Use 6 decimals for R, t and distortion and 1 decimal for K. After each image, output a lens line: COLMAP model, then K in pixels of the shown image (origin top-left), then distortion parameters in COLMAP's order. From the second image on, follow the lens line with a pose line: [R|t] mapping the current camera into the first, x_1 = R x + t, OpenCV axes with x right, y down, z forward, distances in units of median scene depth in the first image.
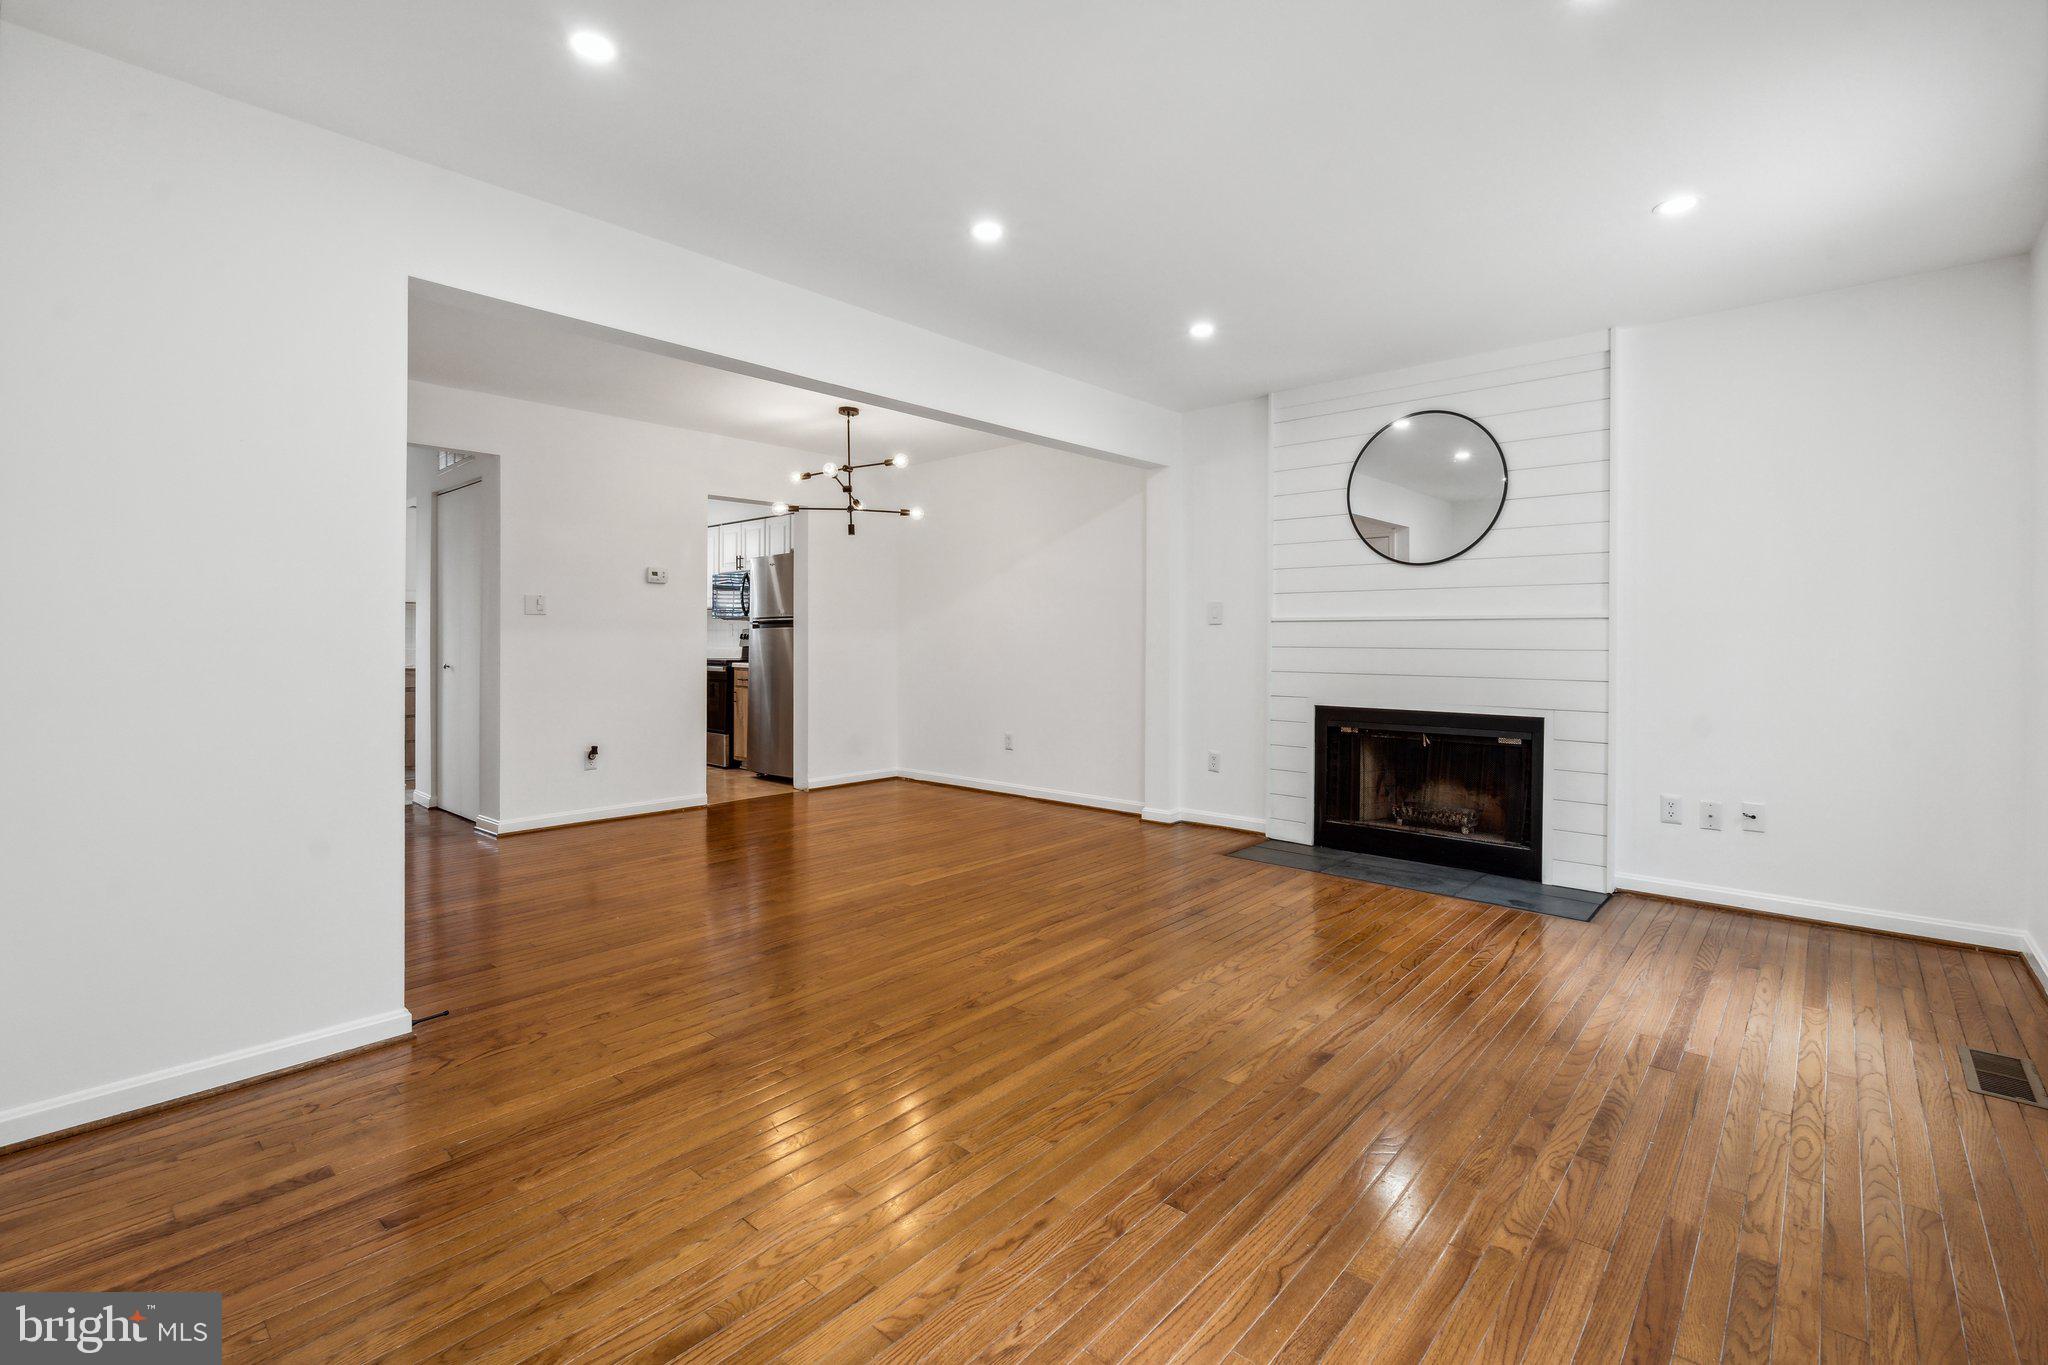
lens RADIAL K [[911.1, 0, 1008.1], [0, 911.1, 643.2], [0, 0, 1]] dist [-0.003428, 0.000541]
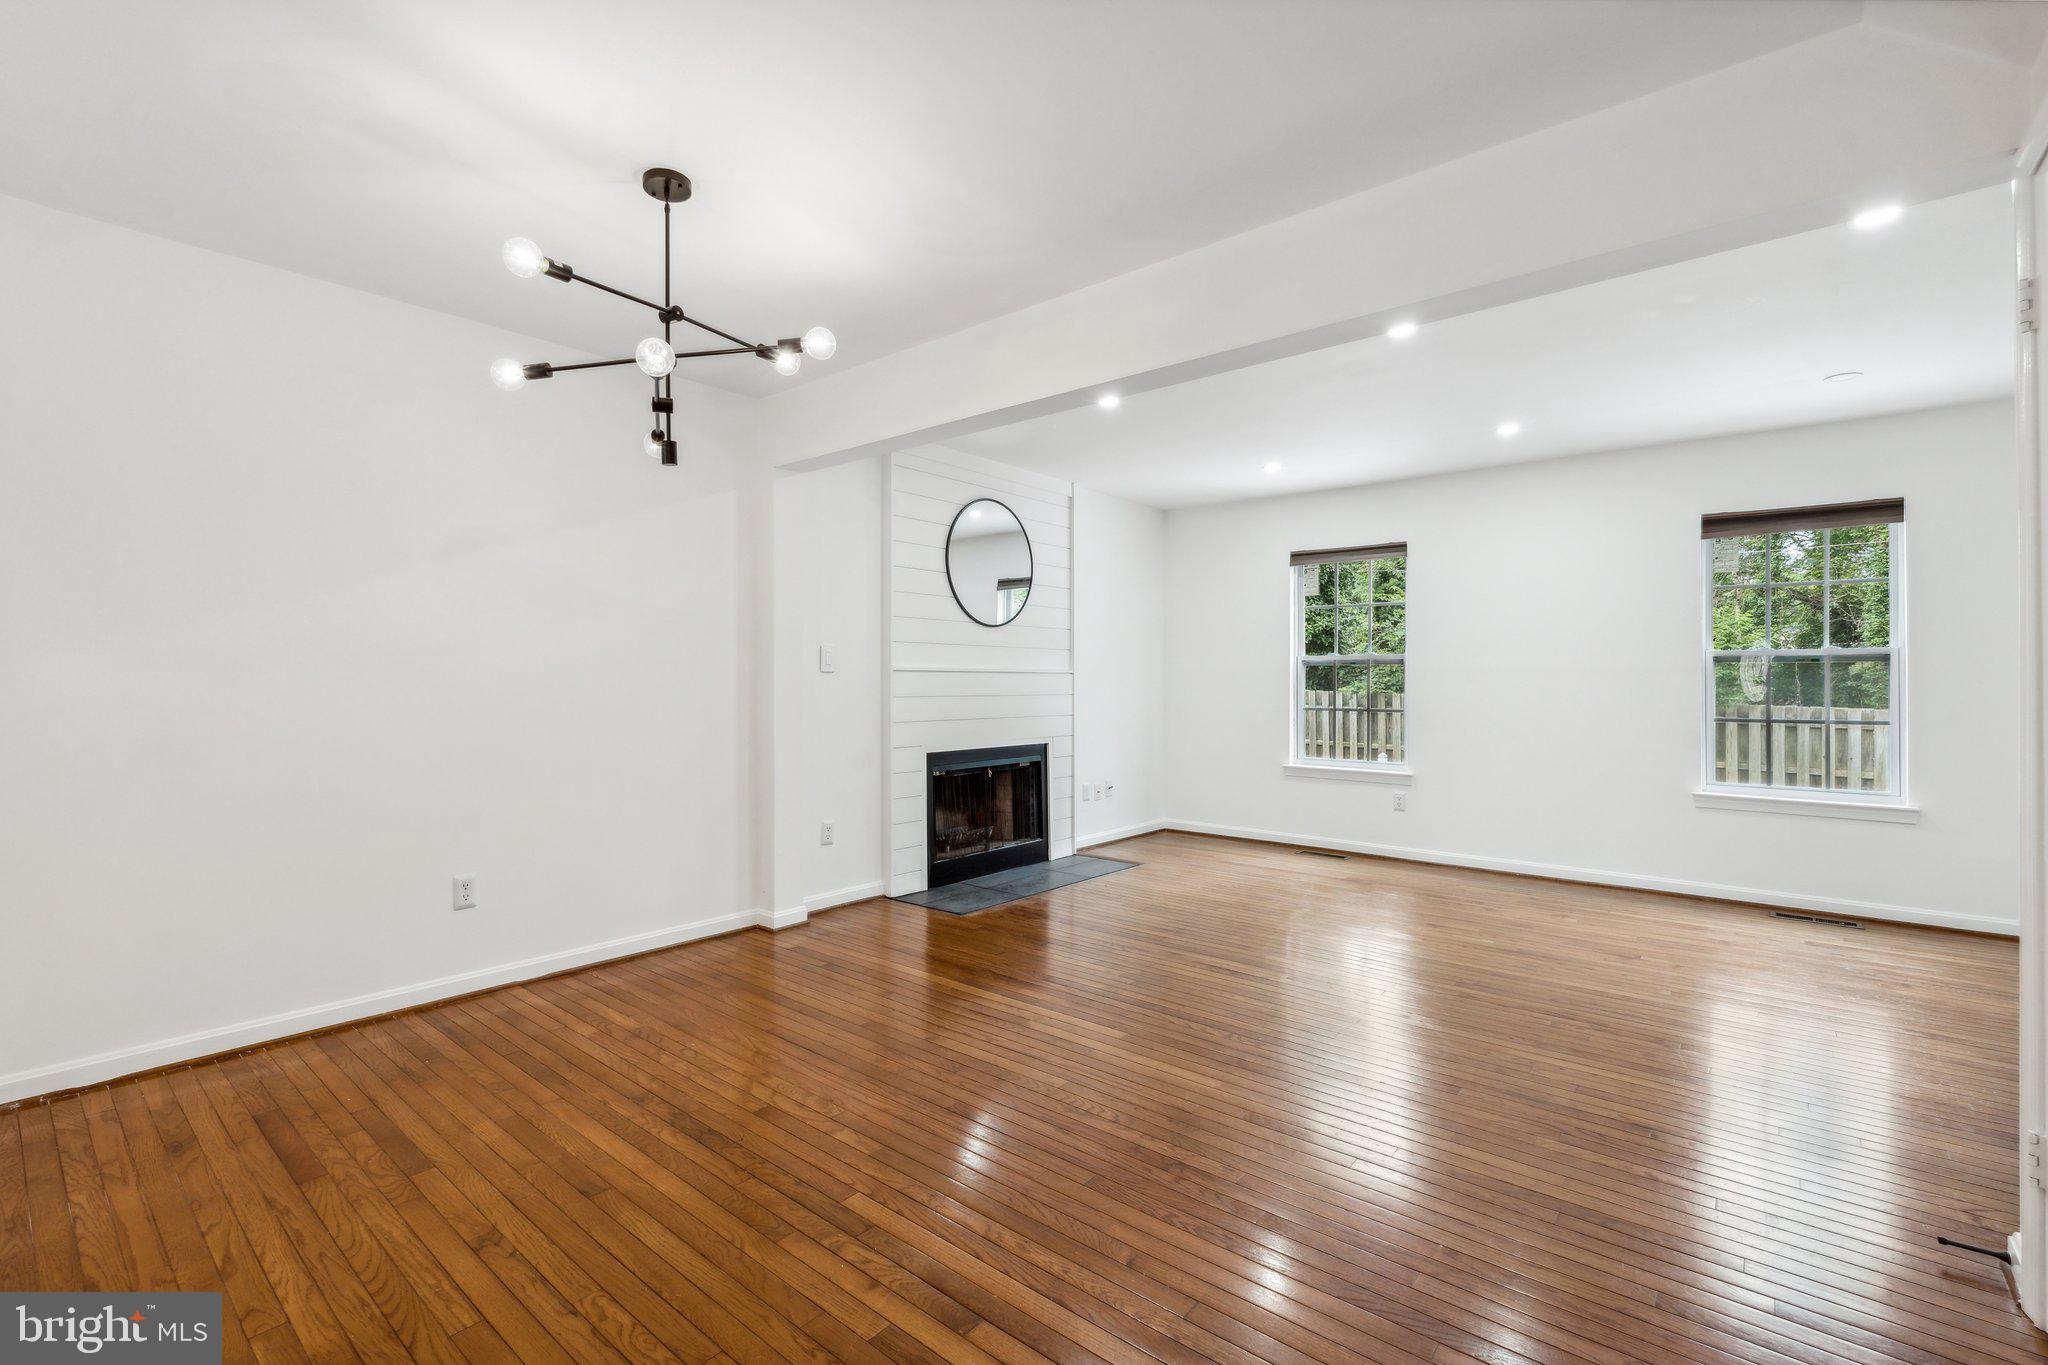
lens RADIAL K [[914.4, 0, 1024.0], [0, 914.4, 682.5], [0, 0, 1]] dist [-0.002750, -0.000057]
pose [[-0.052986, -0.003038, 0.998591, -1.128358], [0.003048, 0.999990, 0.003204, -0.023578], [-0.998591, 0.003213, -0.052976, 1.526518]]
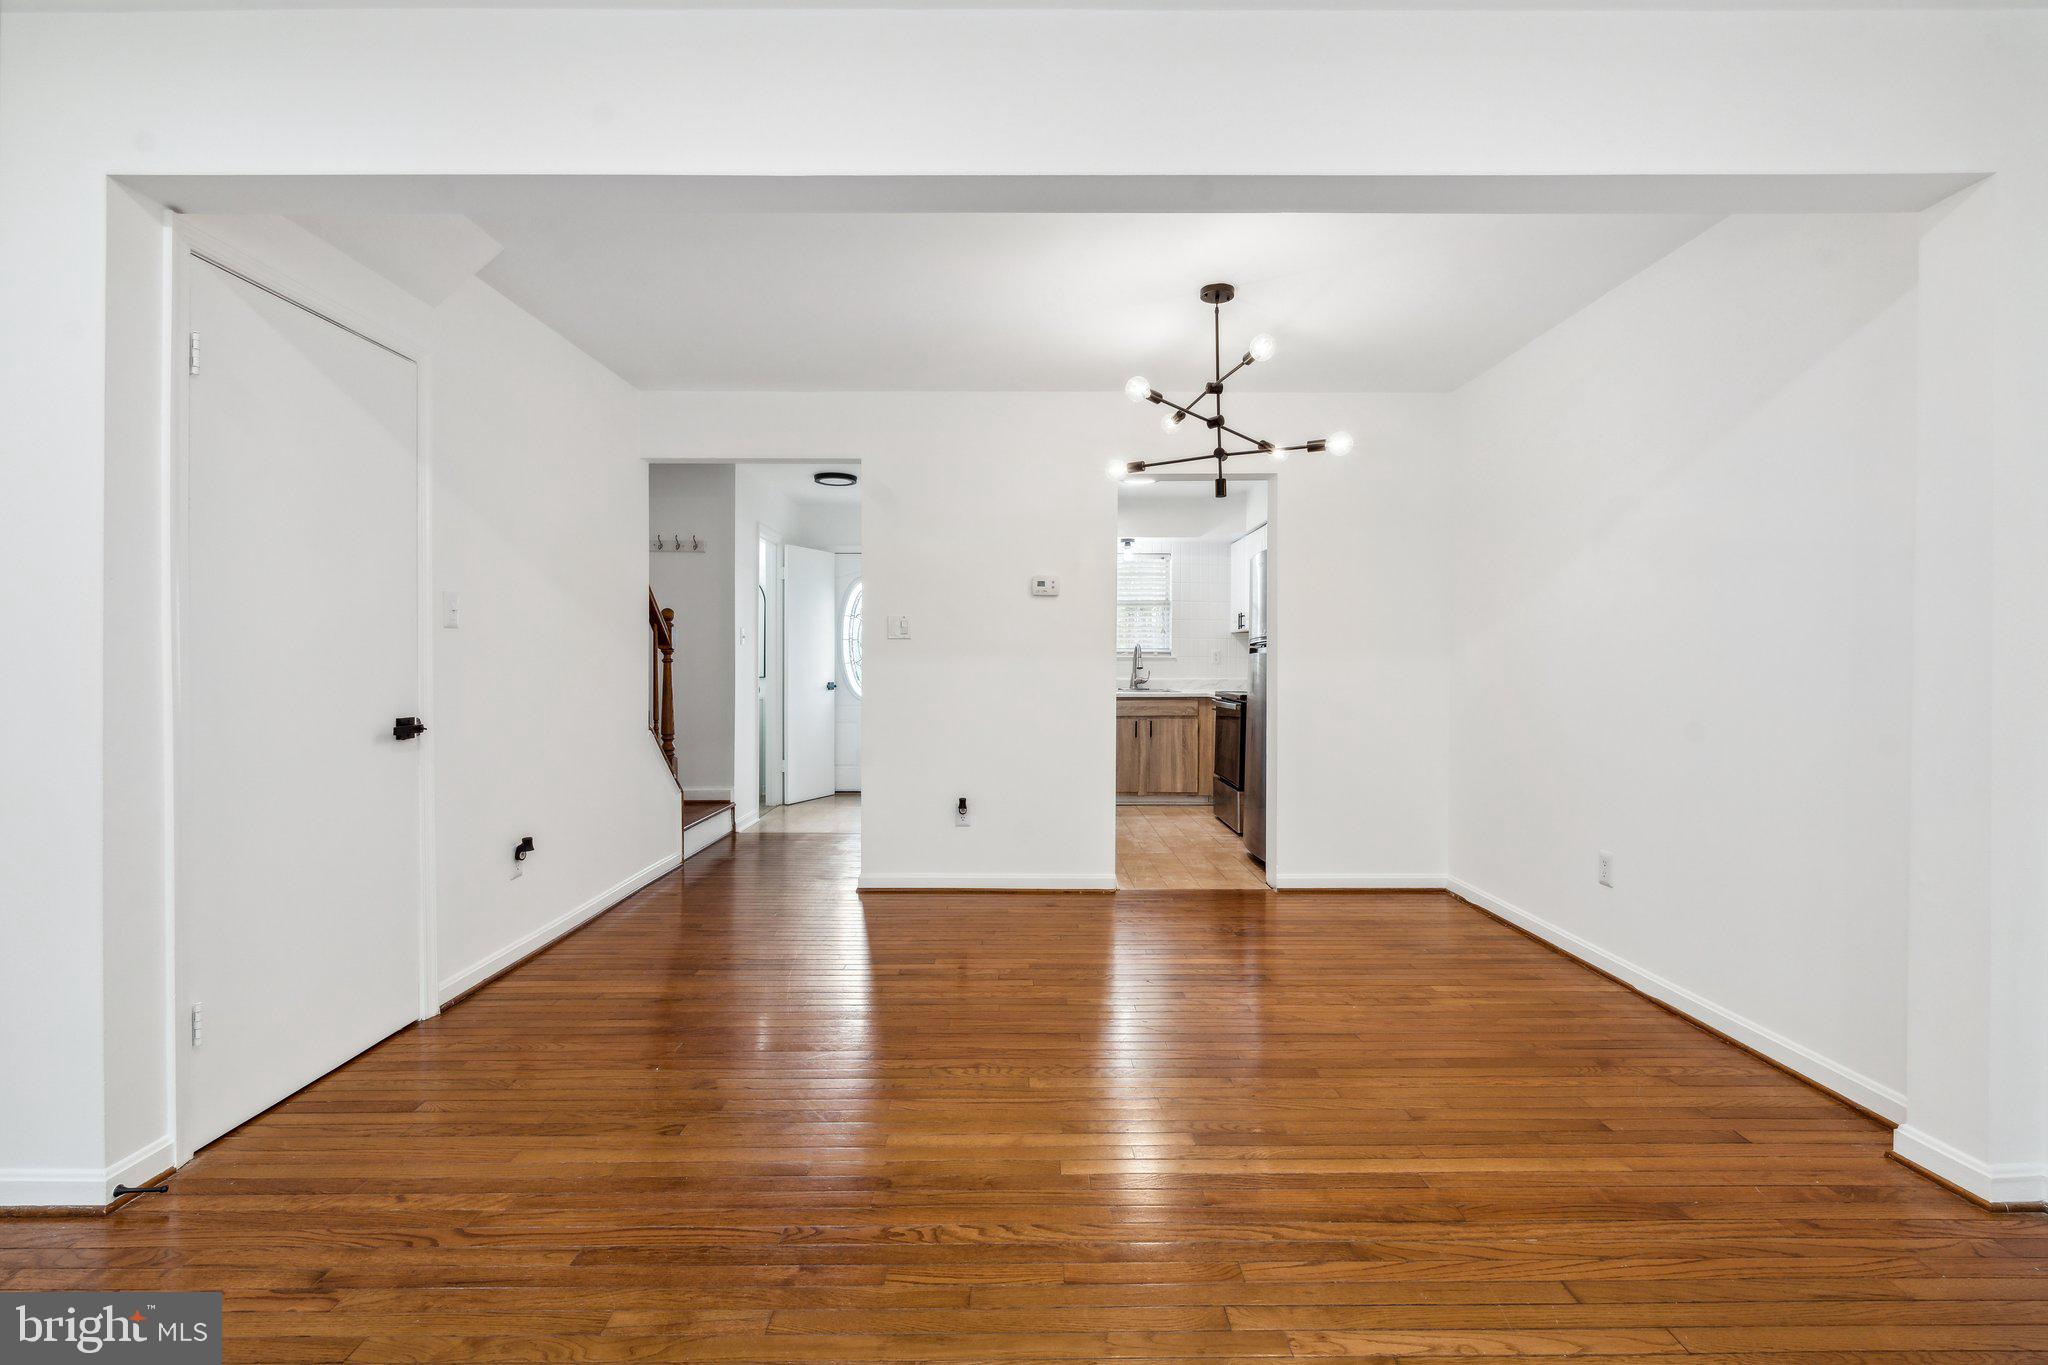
lens RADIAL K [[901.4, 0, 1020.8], [0, 901.4, 665.4], [0, 0, 1]] dist [-0.002468, -0.000173]
pose [[0.678126, -0.000517, -0.734945, 0.320850], [-0.002977, 0.999990, -0.003450, -0.007207], [0.734940, 0.004528, 0.678118, 0.891406]]
